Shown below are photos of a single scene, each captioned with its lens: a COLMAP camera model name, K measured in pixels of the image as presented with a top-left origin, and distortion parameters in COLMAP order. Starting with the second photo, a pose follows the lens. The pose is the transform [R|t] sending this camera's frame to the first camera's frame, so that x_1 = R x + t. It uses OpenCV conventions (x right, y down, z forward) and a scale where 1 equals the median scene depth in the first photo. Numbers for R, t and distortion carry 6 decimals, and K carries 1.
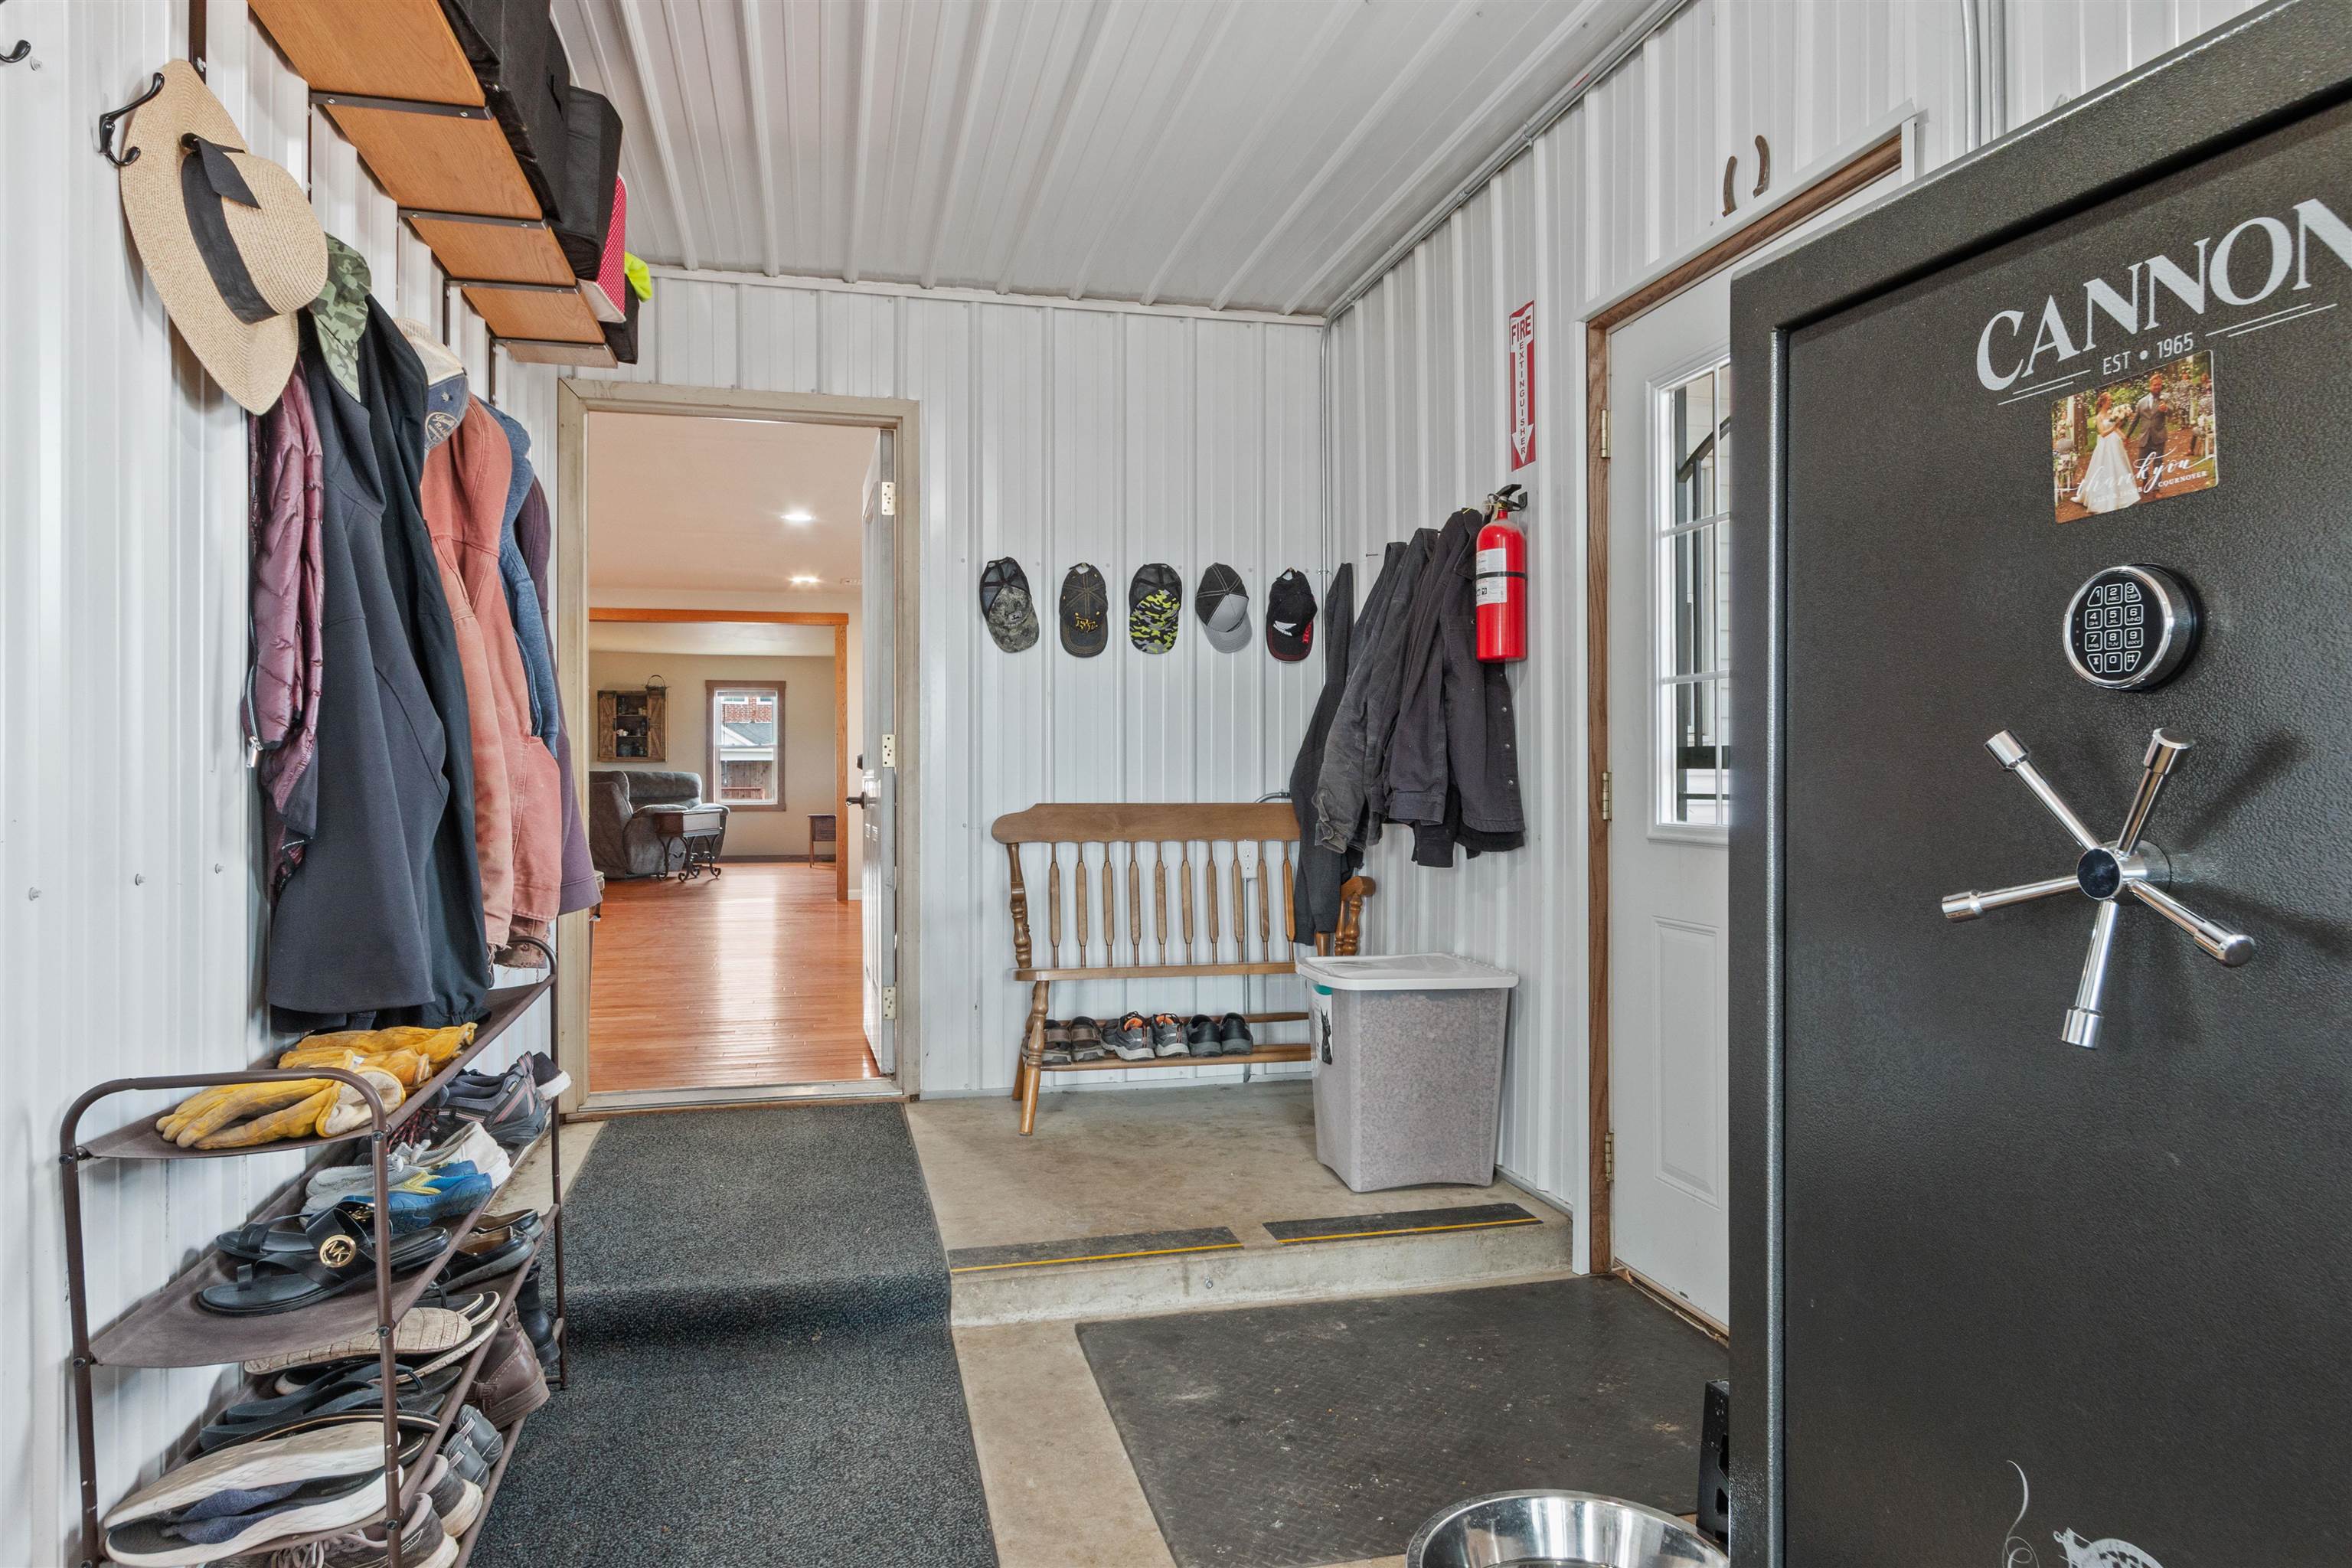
lens RADIAL K [[1424.8, 0, 1176.0], [0, 1424.8, 784.0], [0, 0, 1]] dist [0.000176, 0.001436]
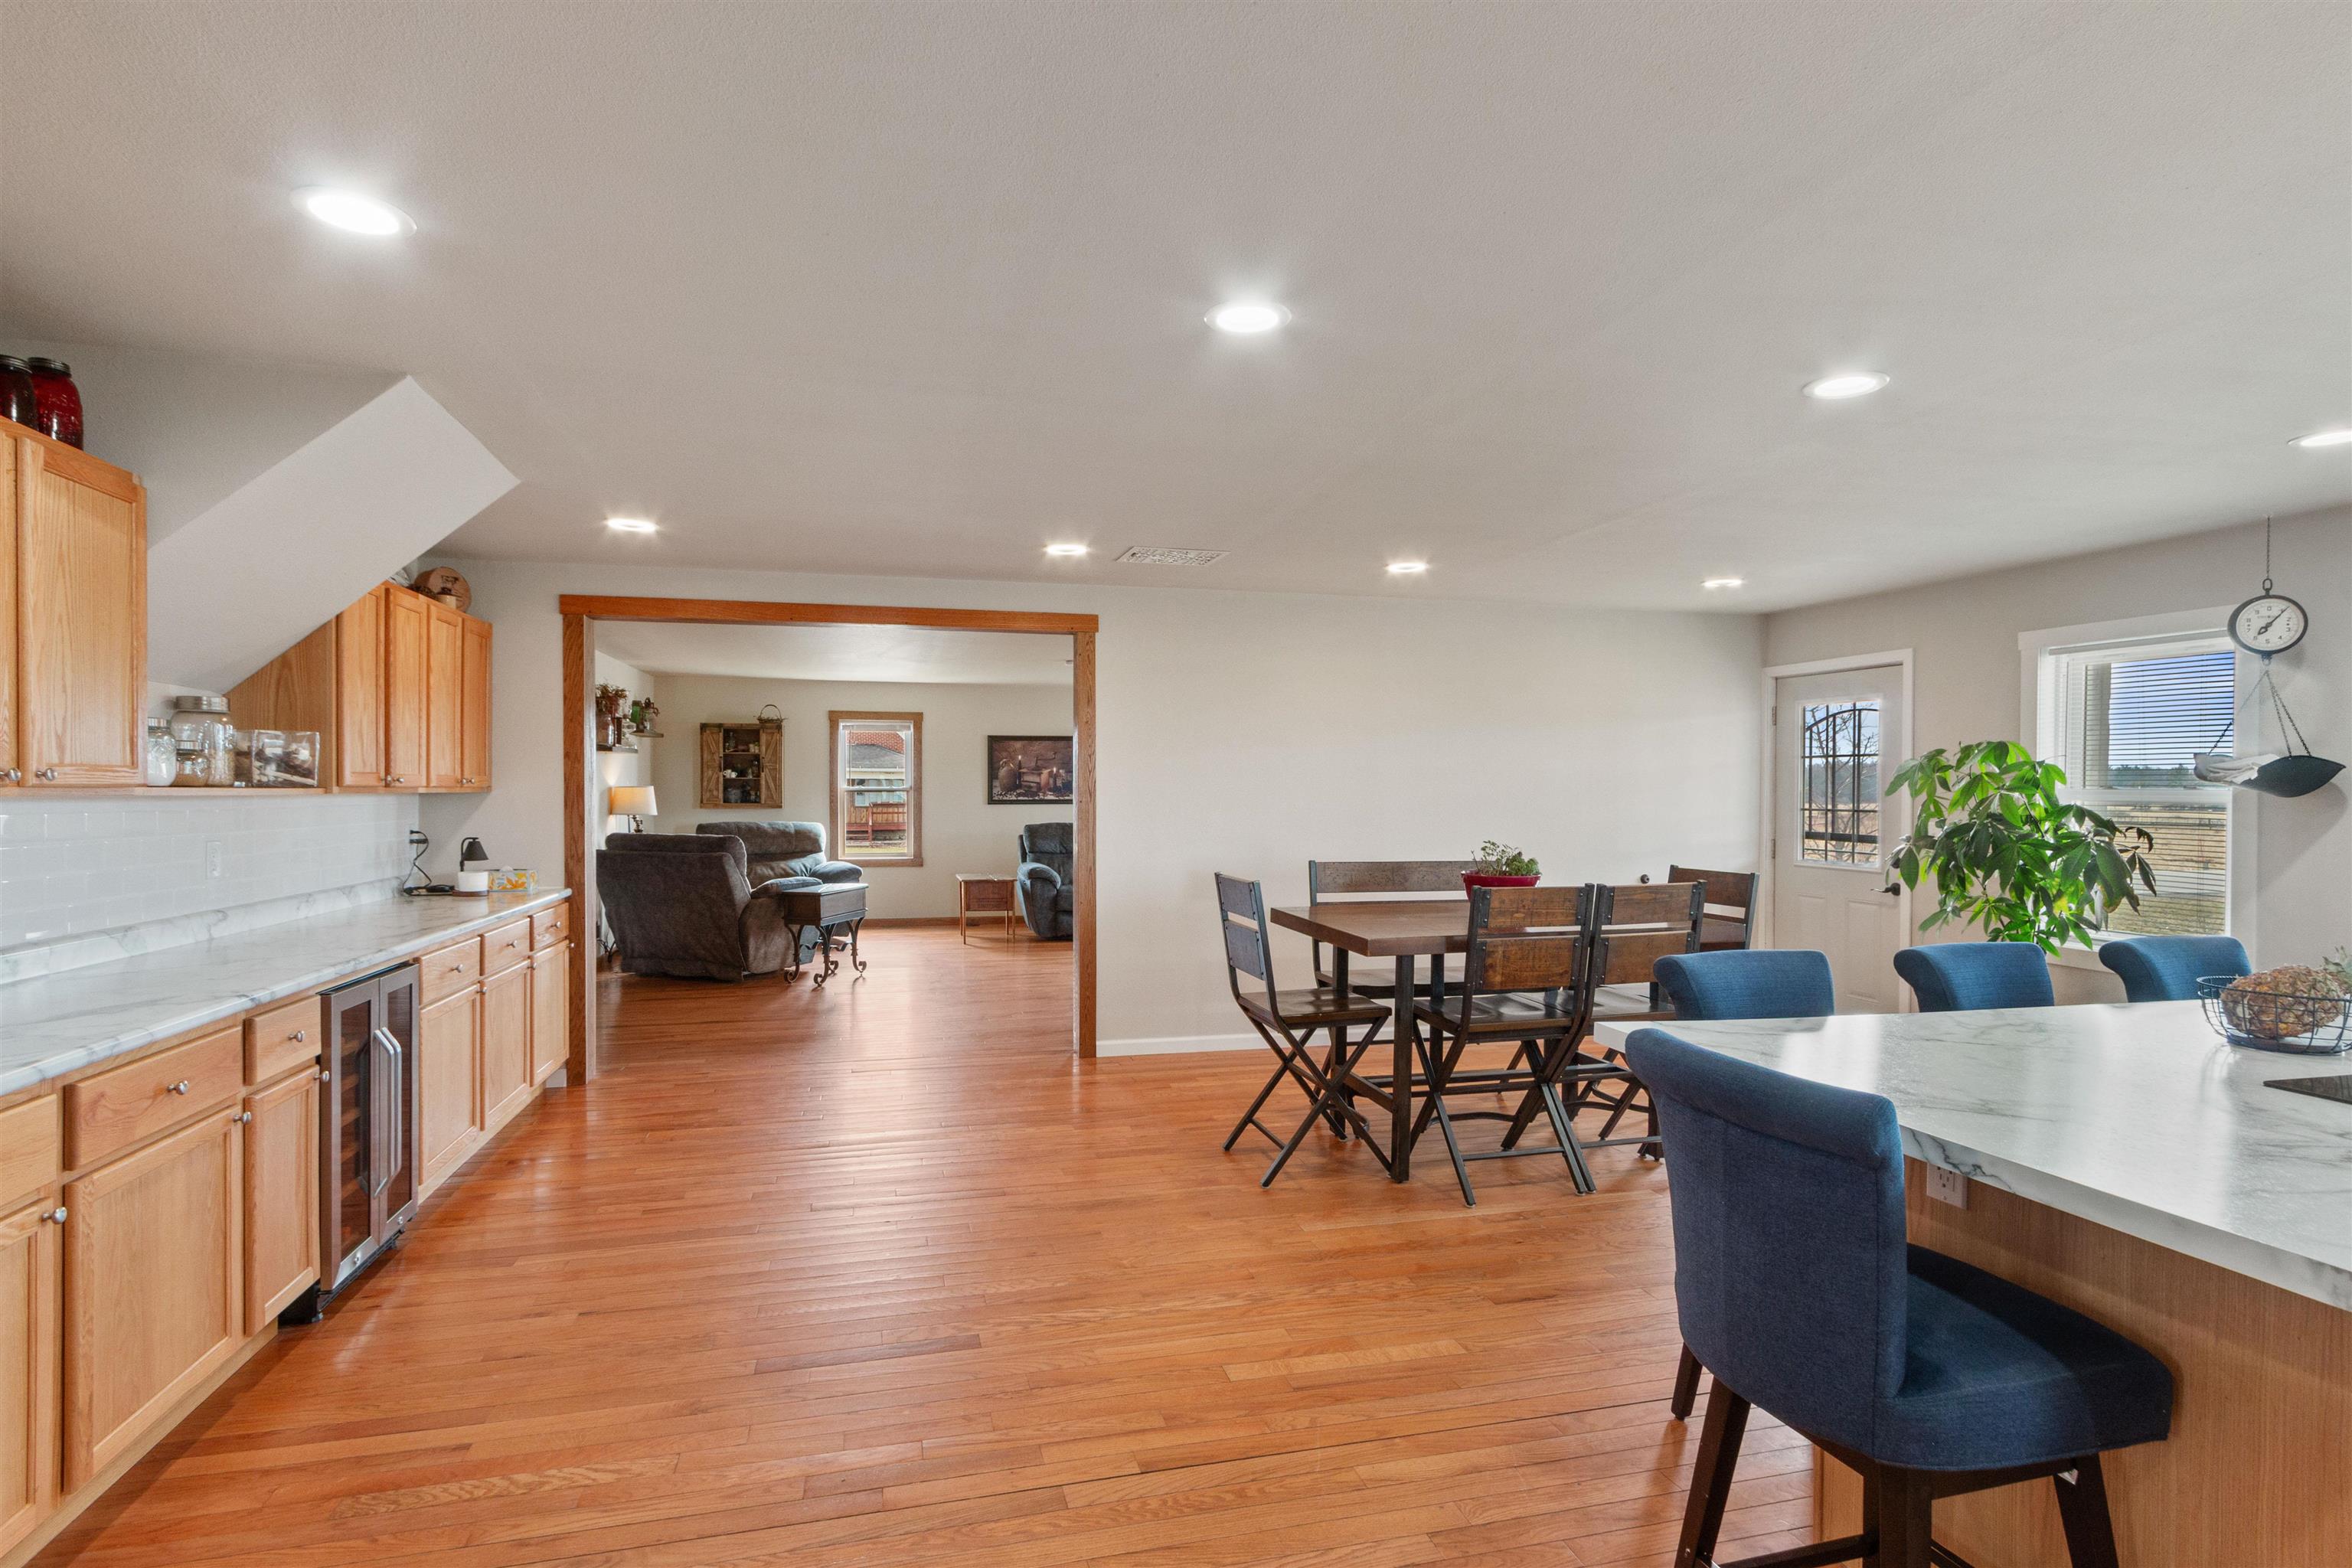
lens RADIAL K [[1161.2, 0, 1178.9], [0, 1161.2, 797.1], [0, 0, 1]] dist [-0.000922, -0.000456]
pose [[0.999909, 0.004258, 0.012781, -0.134851], [-0.004315, 0.999981, 0.004438, -0.026565], [-0.012762, -0.004493, 0.999908, 0.317615]]
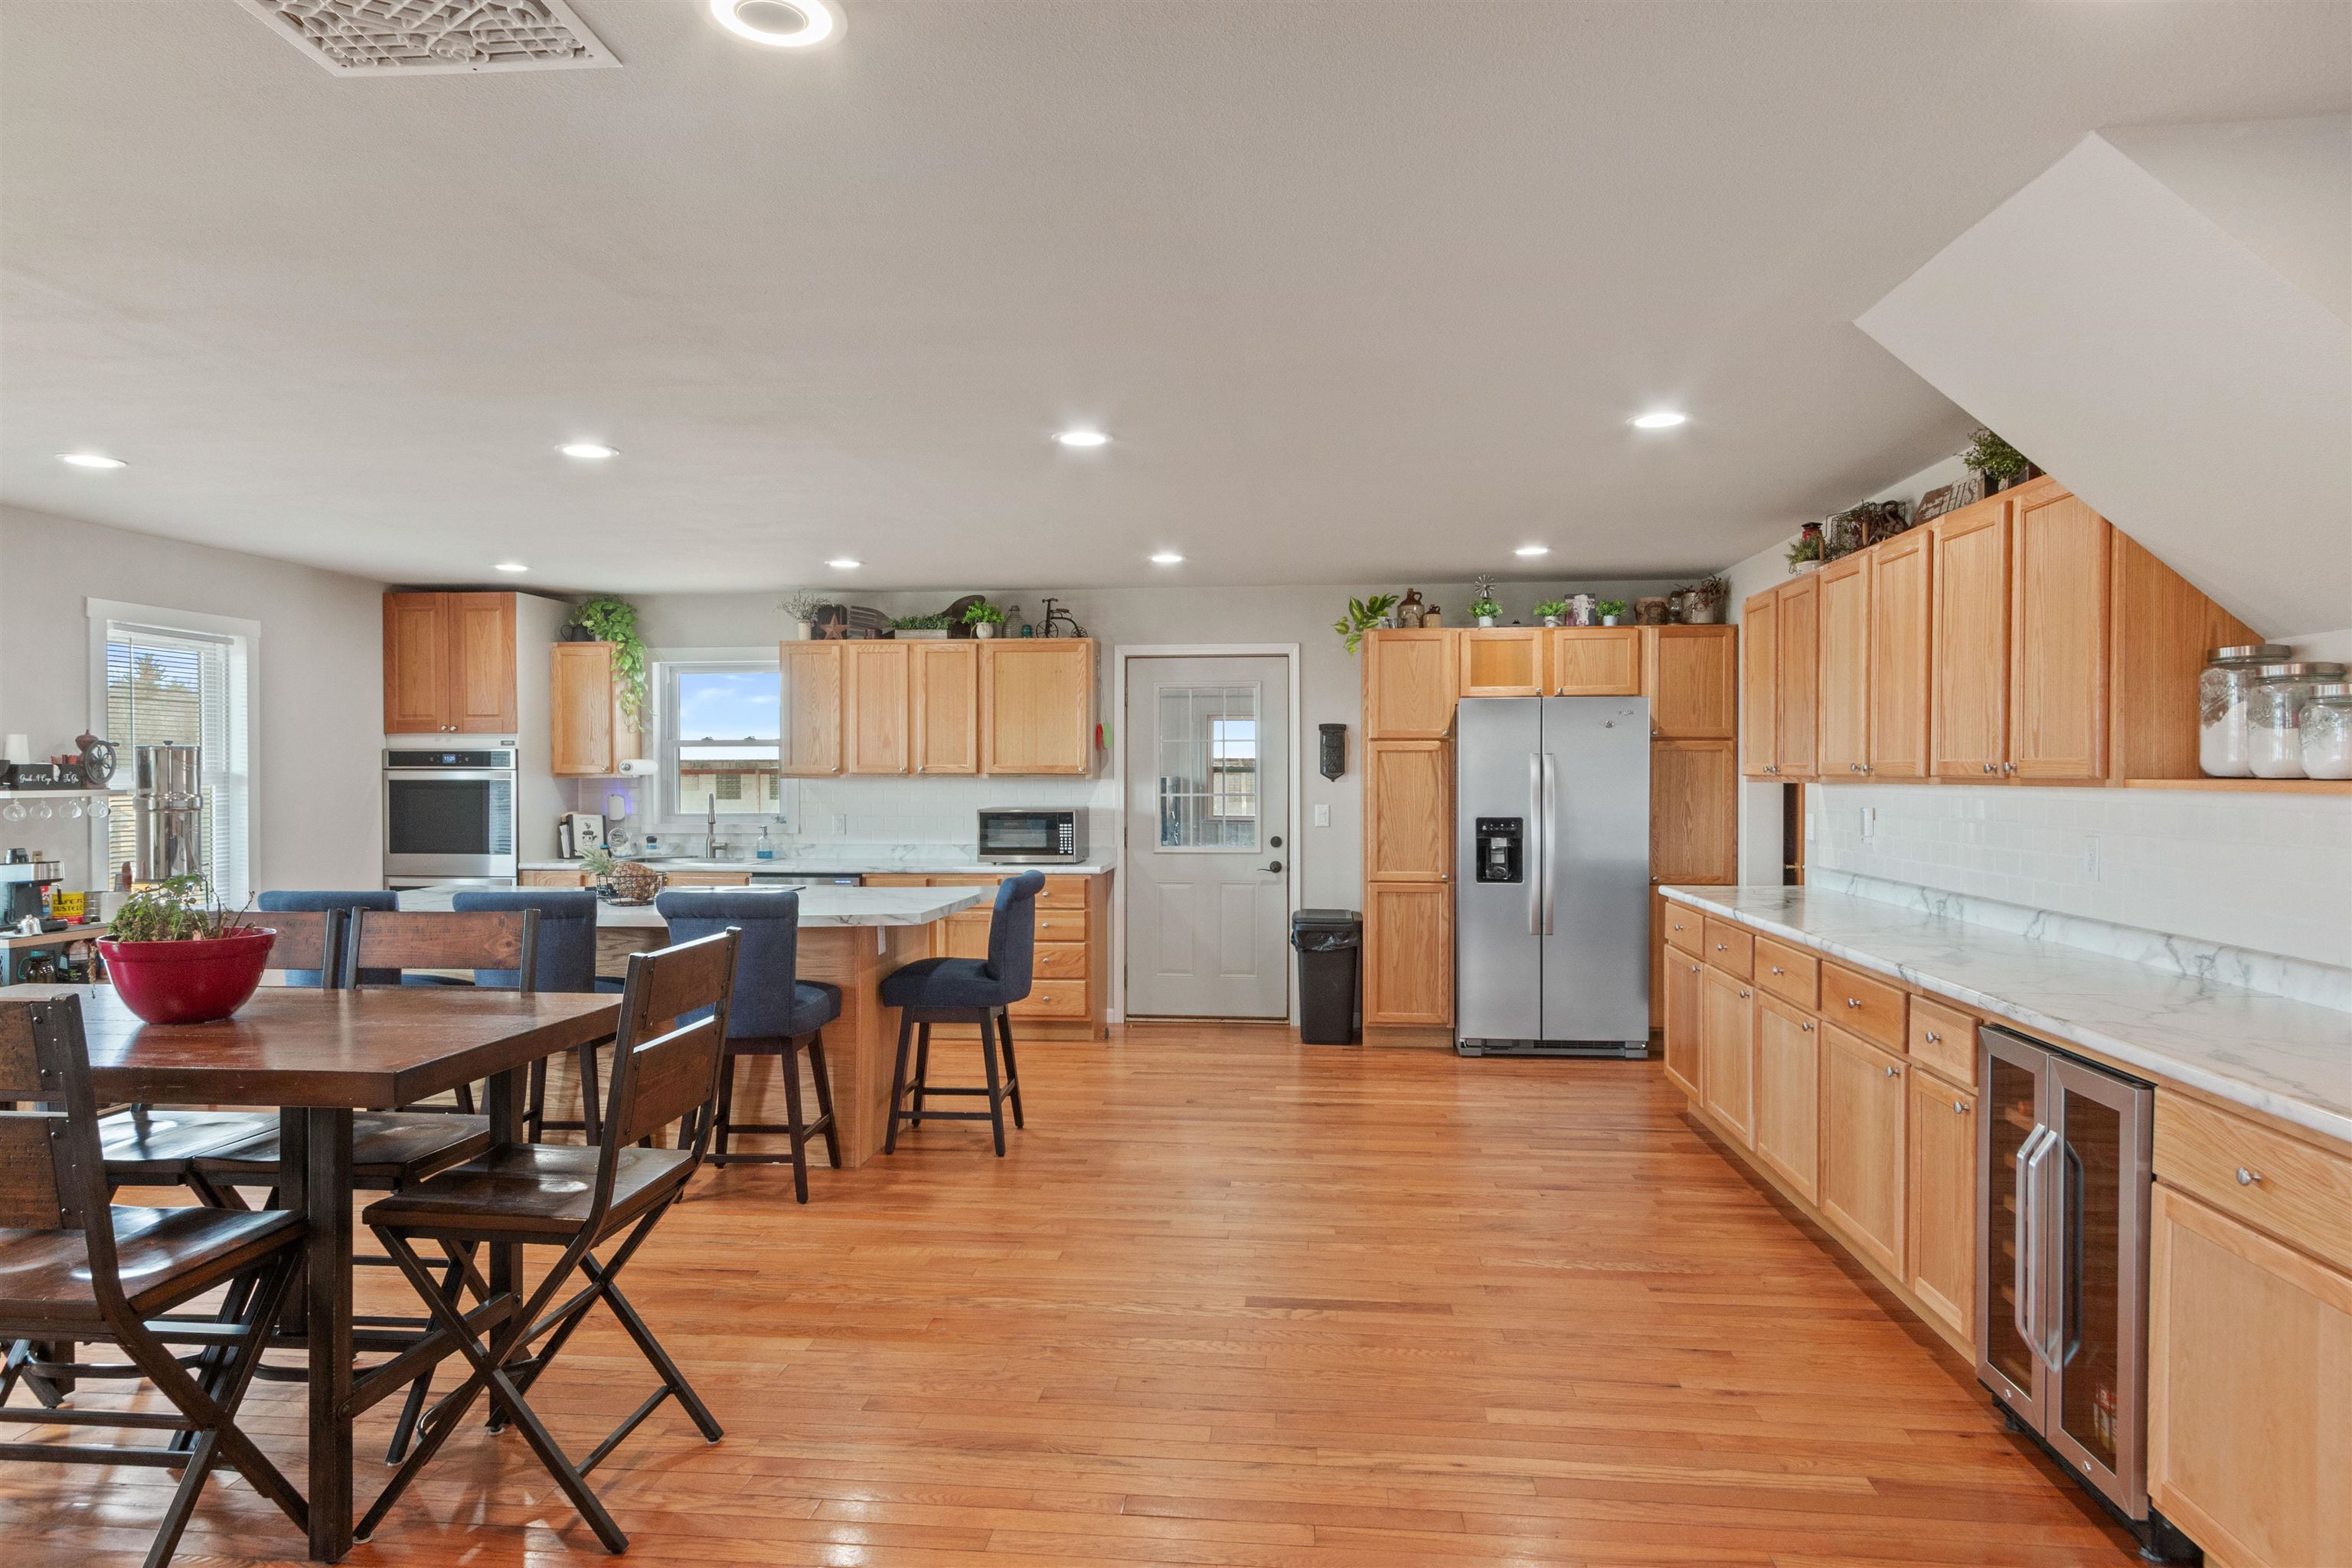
lens RADIAL K [[1424.8, 0, 1176.0], [0, 1424.8, 784.0], [0, 0, 1]] dist [0.000176, 0.001436]
pose [[-0.941541, -0.002684, 0.336887, -0.230708], [0.001154, 0.999937, 0.011190, -0.028081], [-0.336896, 0.010925, -0.941479, 0.721435]]
